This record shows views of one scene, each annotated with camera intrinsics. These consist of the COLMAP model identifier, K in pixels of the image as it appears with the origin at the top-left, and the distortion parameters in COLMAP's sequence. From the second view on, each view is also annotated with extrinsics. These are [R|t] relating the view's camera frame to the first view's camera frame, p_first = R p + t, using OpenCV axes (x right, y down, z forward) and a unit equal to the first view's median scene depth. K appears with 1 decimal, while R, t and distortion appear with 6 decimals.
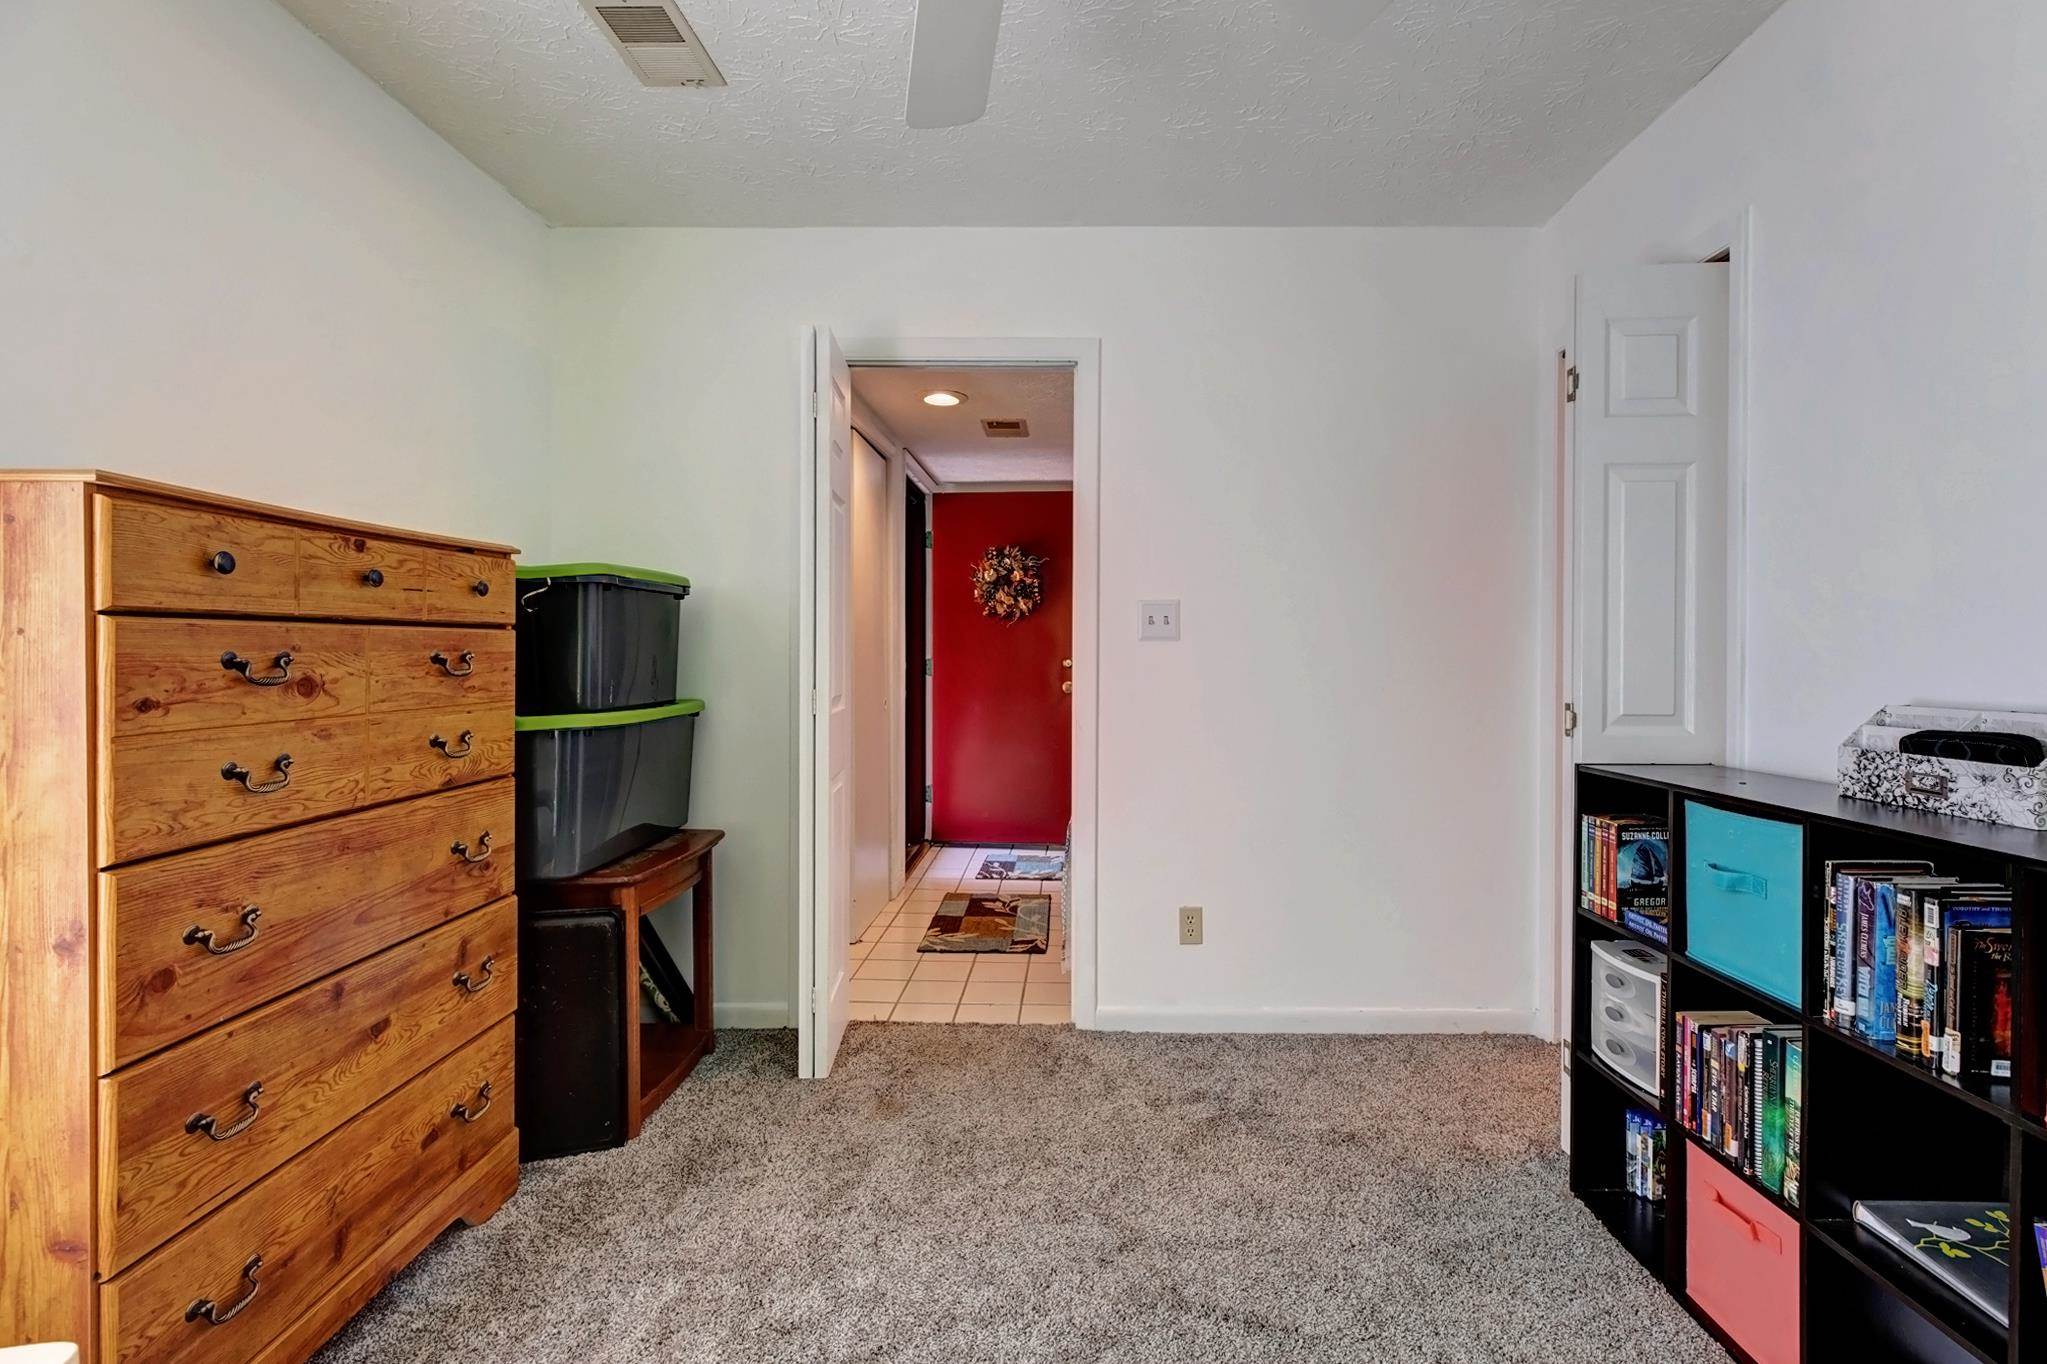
lens RADIAL K [[925.0, 0, 1034.0], [0, 925.0, 660.5], [0, 0, 1]] dist [-0.000154, -0.000077]
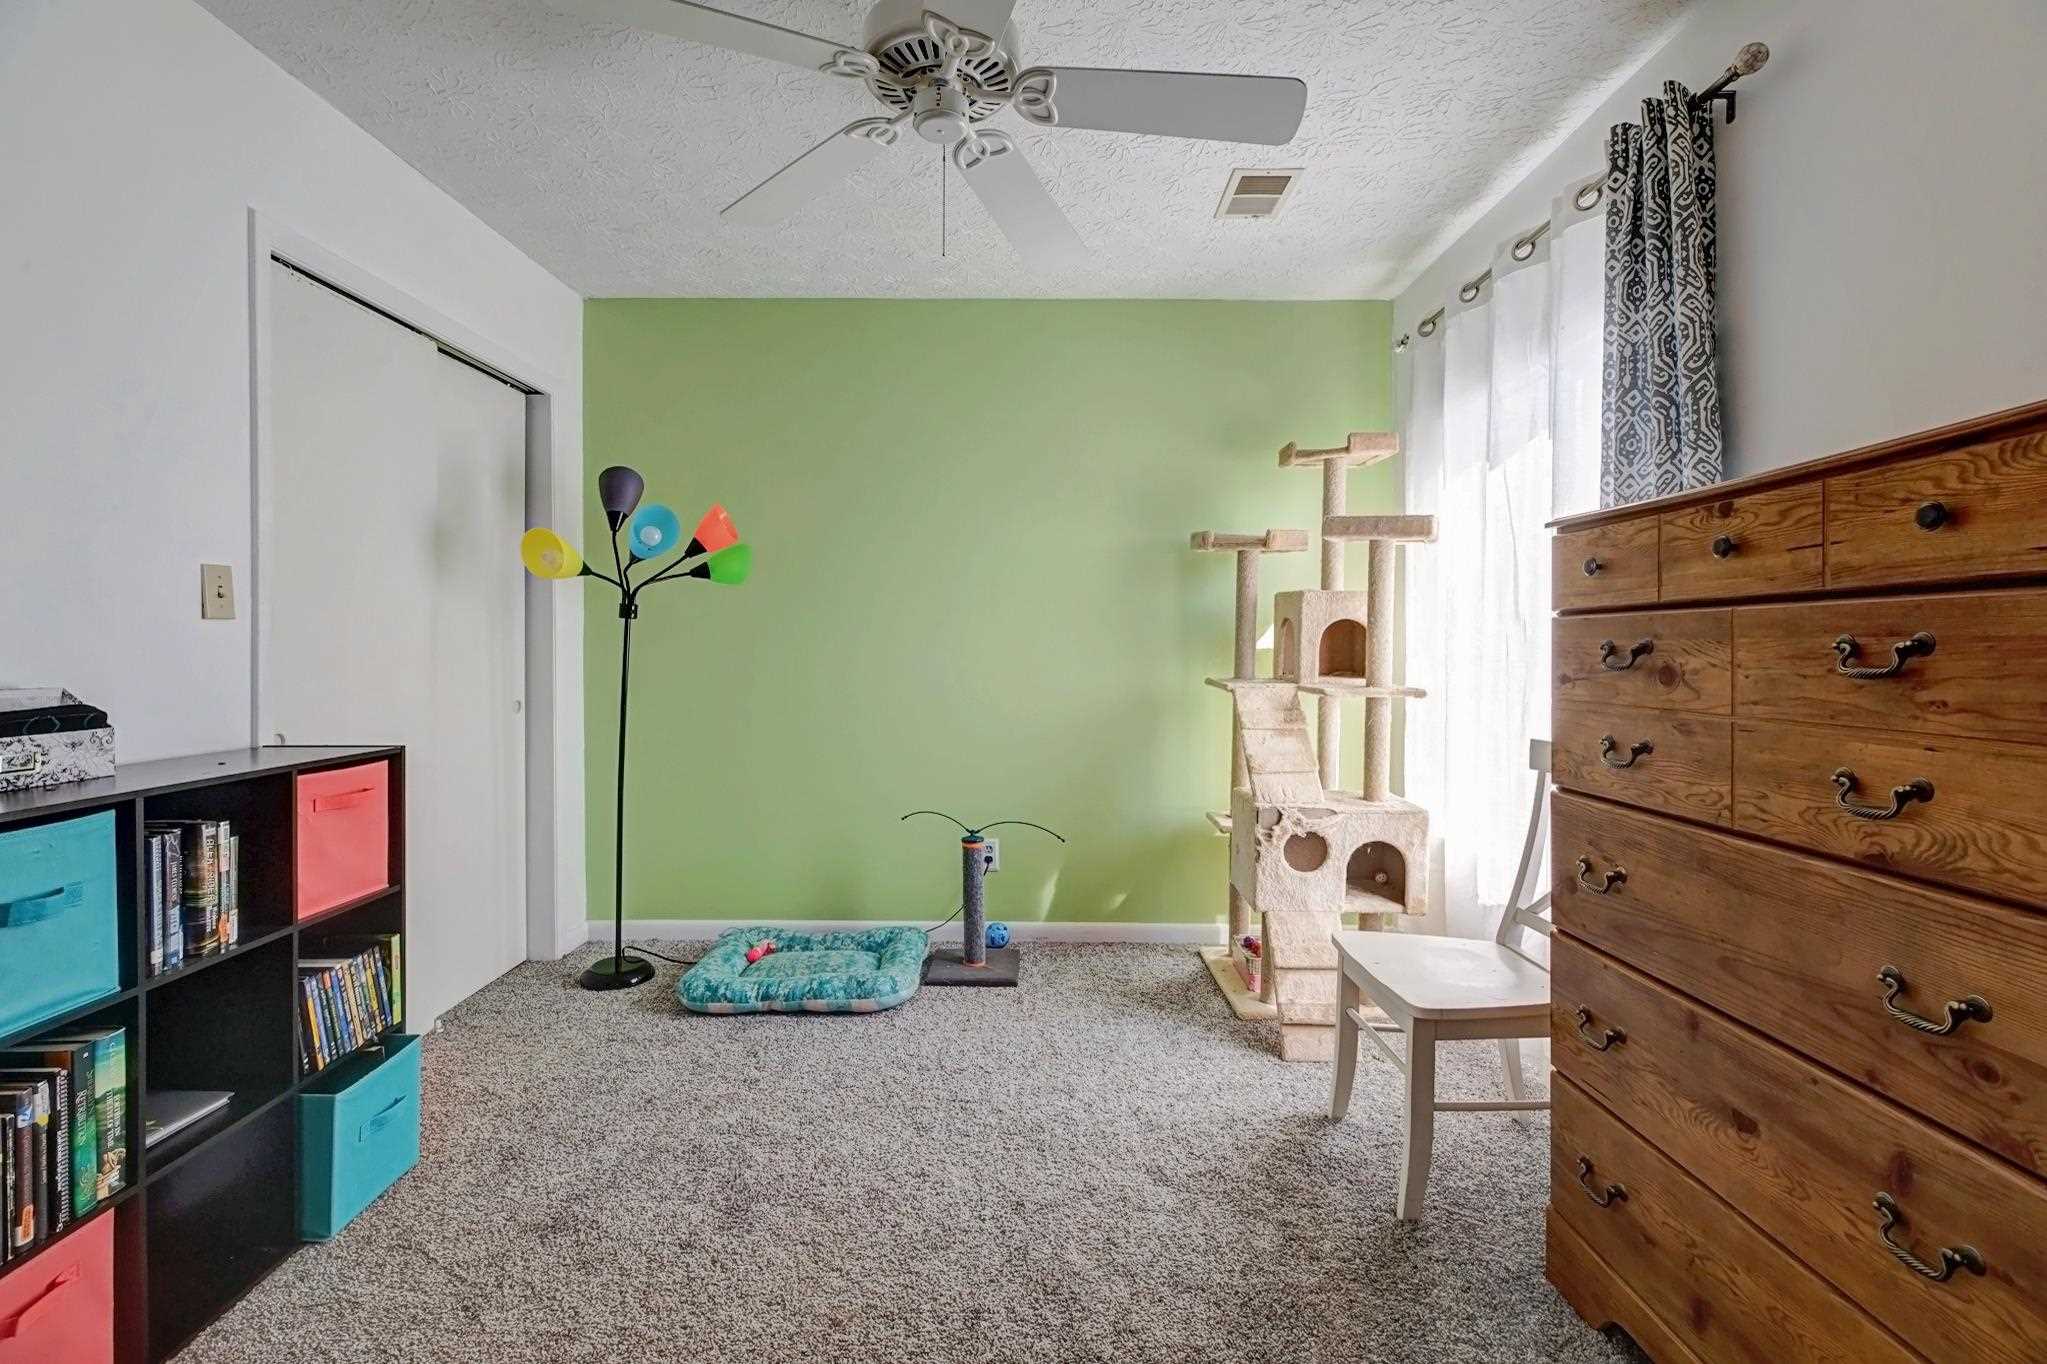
lens RADIAL K [[945.4, 0, 1062.0], [0, 945.4, 638.8], [0, 0, 1]] dist [0.000489, -0.000581]
pose [[-0.997415, -0.003253, -0.071781, -0.083519], [-0.003353, 0.999994, 0.001274, -0.008914], [0.071776, 0.001511, -0.997420, 1.884231]]
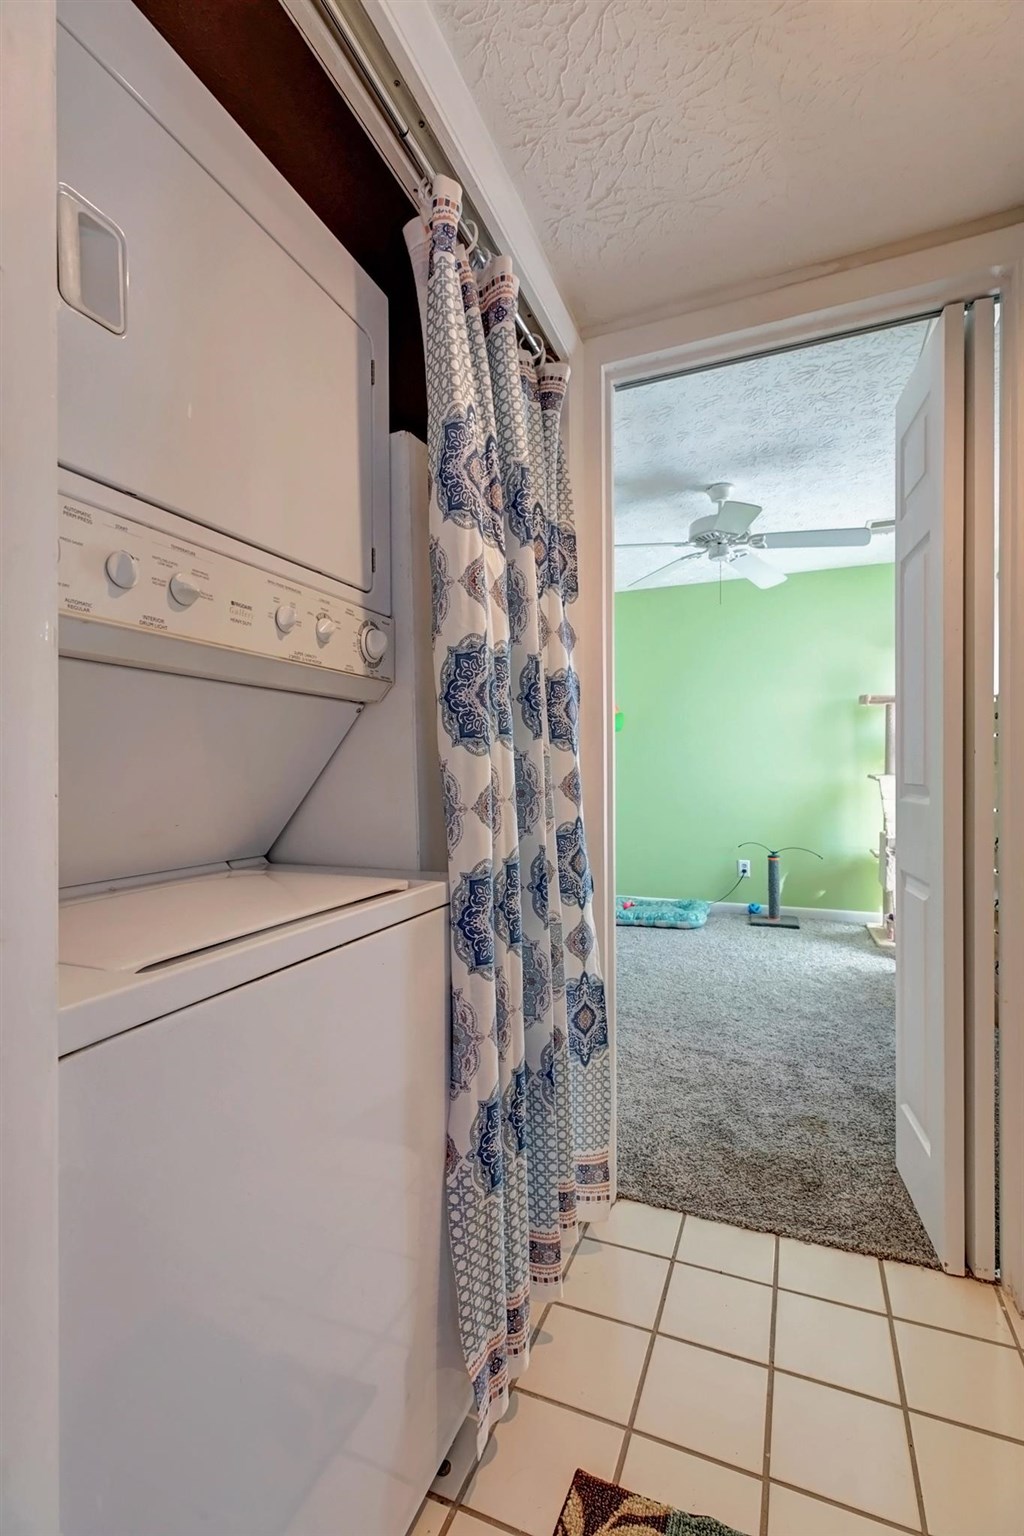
lens RADIAL K [[709.3, 0, 507.0], [0, 709.3, 778.1], [0, 0, 1]] dist [0.004834, 0.000113]
pose [[-0.942280, 0.009409, 0.334695, -0.143737], [0.014058, 0.999835, 0.011470, 0.044492], [-0.334532, 0.015513, -0.942257, 3.086800]]
